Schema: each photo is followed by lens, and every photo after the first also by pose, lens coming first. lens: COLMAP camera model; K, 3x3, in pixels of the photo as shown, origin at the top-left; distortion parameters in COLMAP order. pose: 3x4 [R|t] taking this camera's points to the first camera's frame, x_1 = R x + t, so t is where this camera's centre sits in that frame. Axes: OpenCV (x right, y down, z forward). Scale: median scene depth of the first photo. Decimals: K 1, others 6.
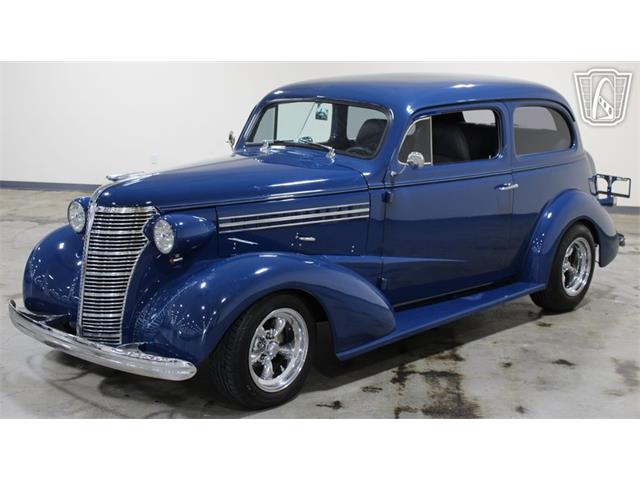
lens RADIAL K [[985.7, 0, 320.0], [0, 985.7, 240.0], [0, 0, 1]] dist [-0.041522, -0.109951]
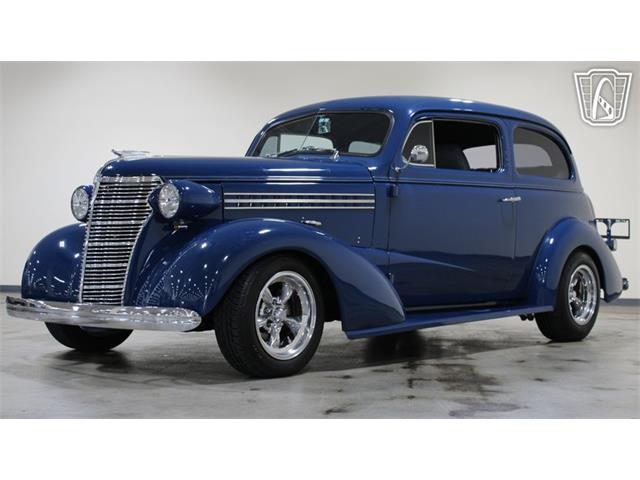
lens RADIAL K [[962.6, 0, 320.0], [0, 962.6, 240.0], [0, 0, 1]] dist [-0.047219, 0.004913]
pose [[0.999901, -0.010472, 0.009370, -0.015056], [0.012075, 0.981381, -0.191692, 0.199728], [-0.007188, 0.191787, 0.981410, 0.055508]]
